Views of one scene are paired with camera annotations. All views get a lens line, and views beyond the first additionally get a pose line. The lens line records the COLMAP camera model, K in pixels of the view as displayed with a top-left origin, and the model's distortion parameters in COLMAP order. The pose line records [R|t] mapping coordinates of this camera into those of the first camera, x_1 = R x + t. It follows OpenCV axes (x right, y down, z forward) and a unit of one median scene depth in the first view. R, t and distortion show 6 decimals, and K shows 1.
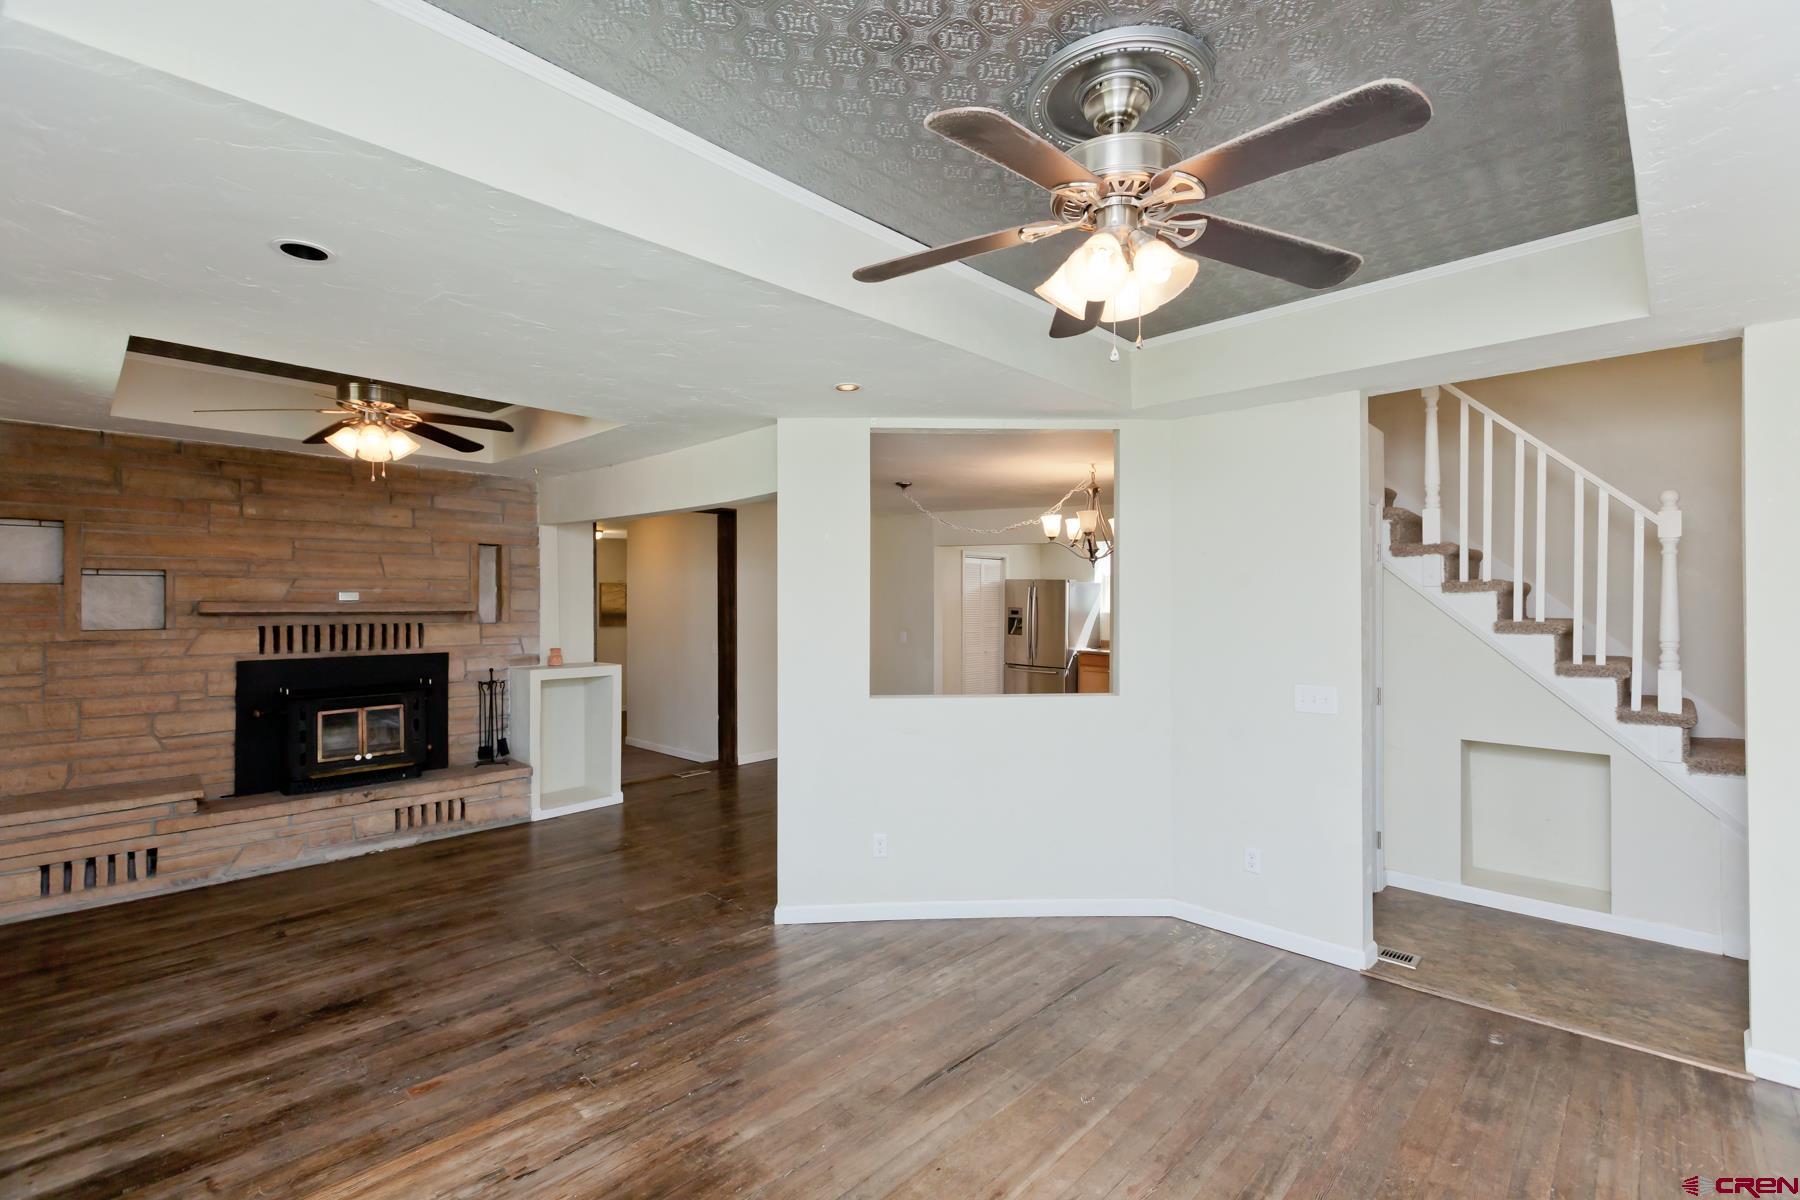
lens RADIAL K [[814.2, 0, 897.3], [0, 814.2, 596.9], [0, 0, 1]] dist [0.001128, 0.000298]
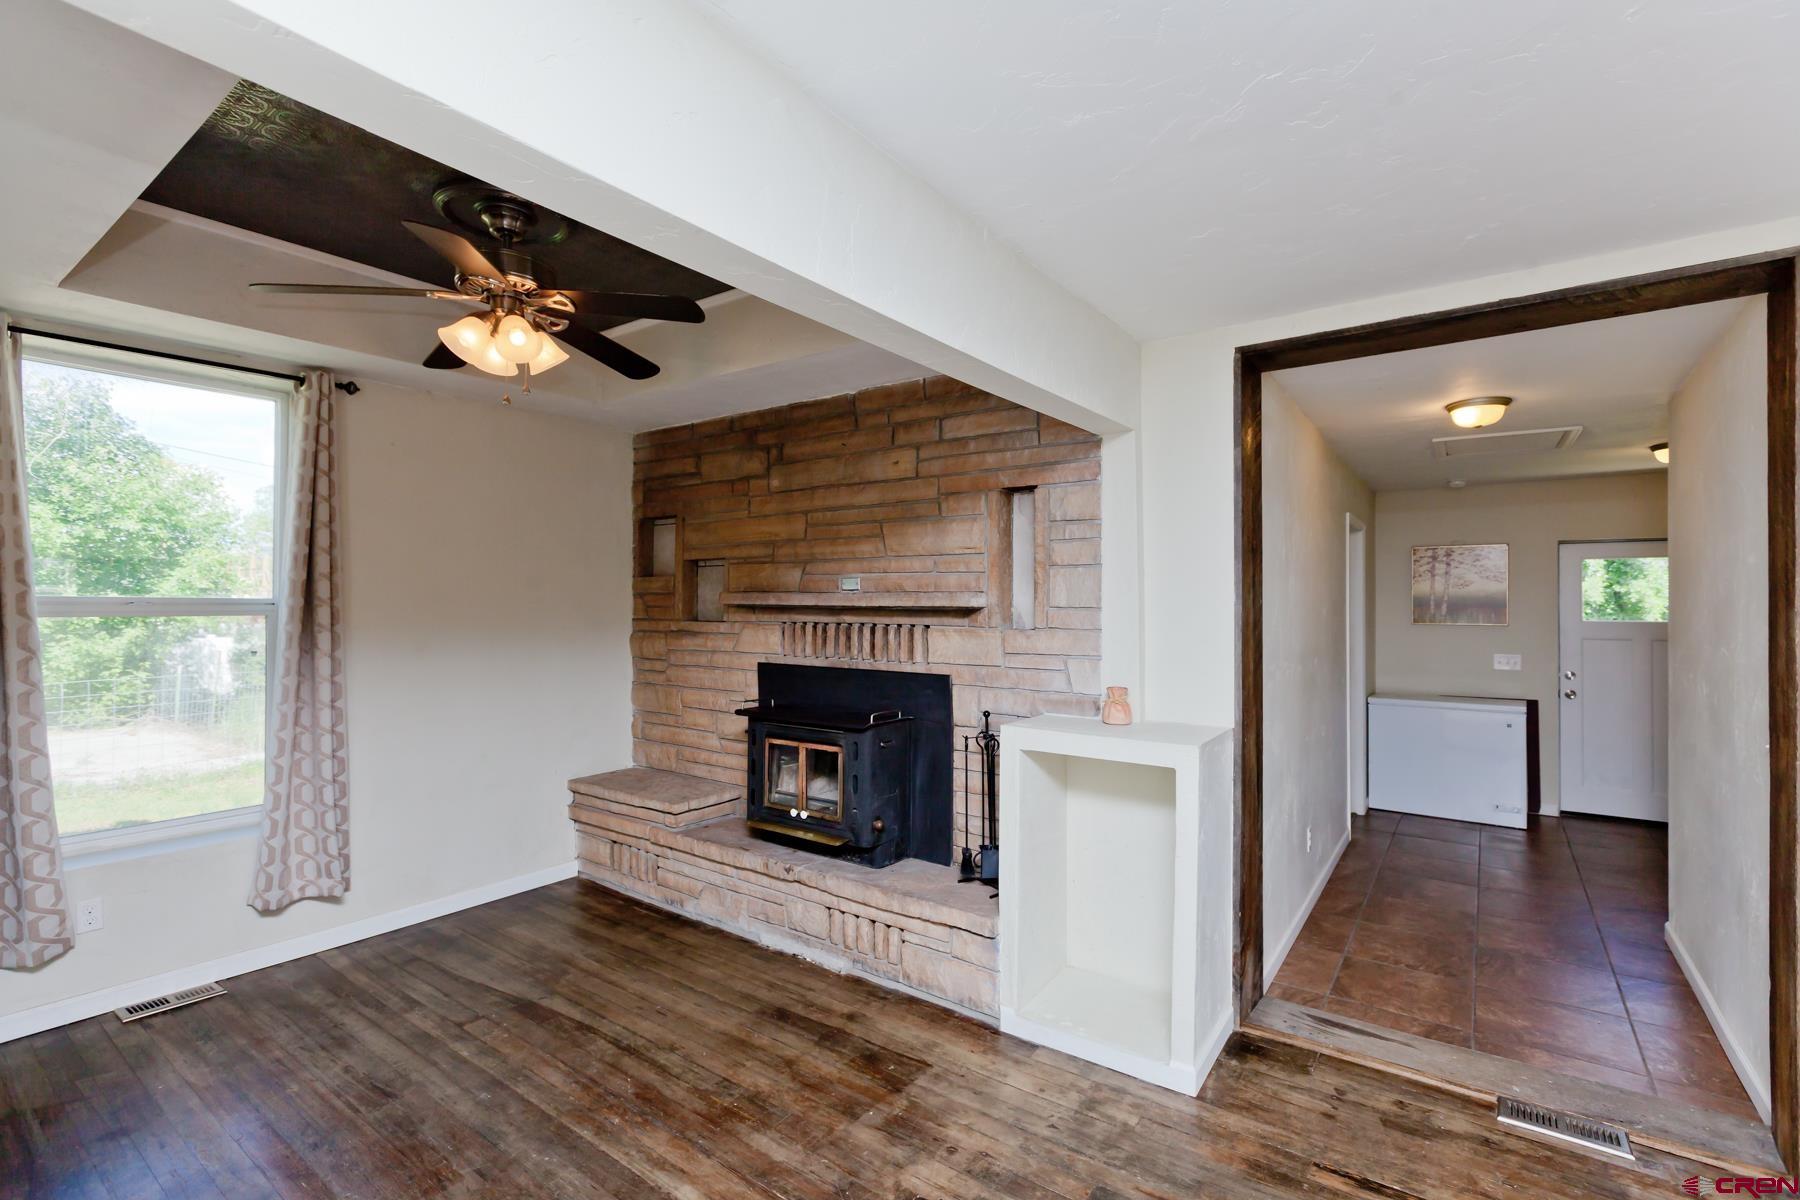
lens RADIAL K [[814.2, 0, 892.8], [0, 814.2, 592.7], [0, 0, 1]] dist [0.001128, 0.000298]
pose [[0.132423, -0.007470, -0.991165, 0.046179], [0.006082, 0.999959, -0.006723, 0.013107], [0.991175, -0.005138, 0.132463, 0.997569]]
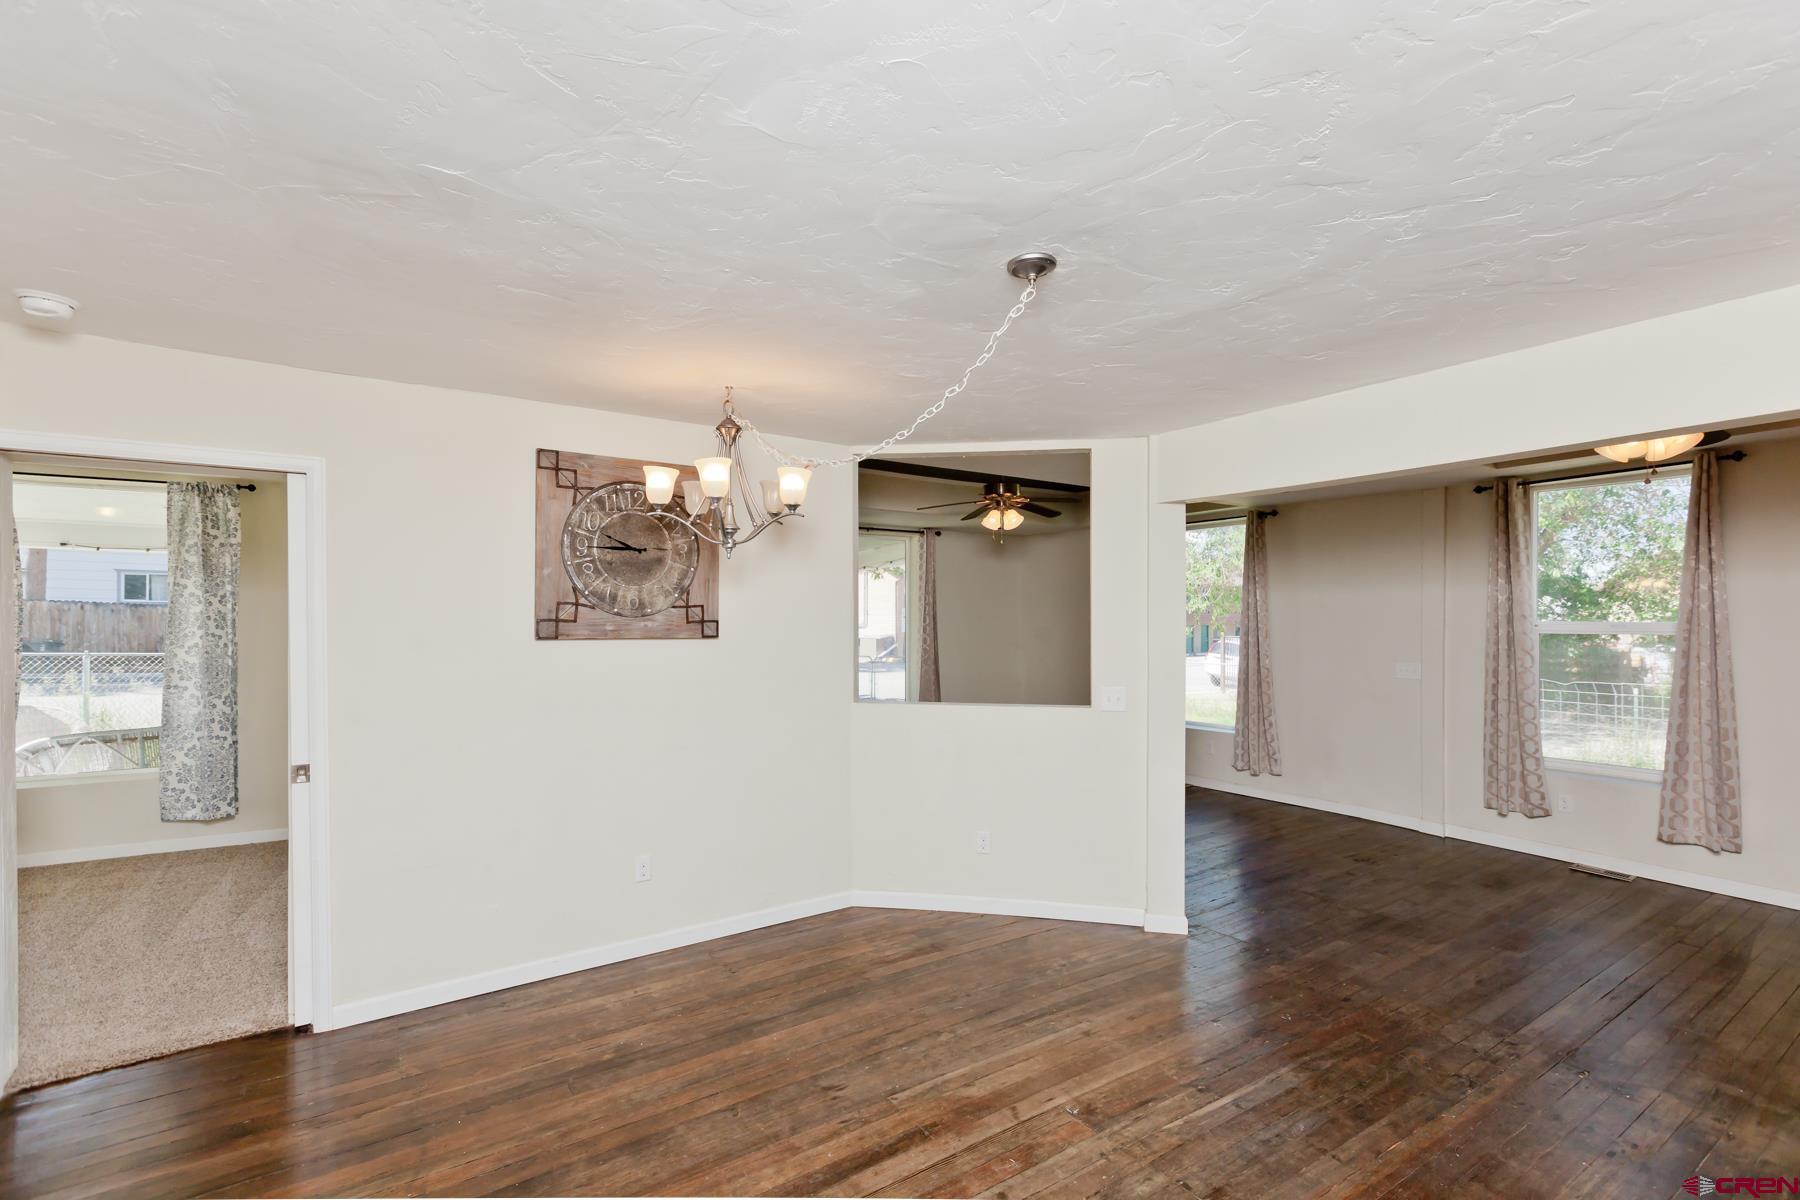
lens RADIAL K [[814.2, 0, 902.8], [0, 814.2, 610.8], [0, 0, 1]] dist [0.001128, 0.000298]
pose [[-0.976754, 0.003968, 0.214326, -0.016908], [-0.000342, 0.999799, -0.020069, 0.015090], [-0.214363, -0.019675, -0.976556, 1.702527]]
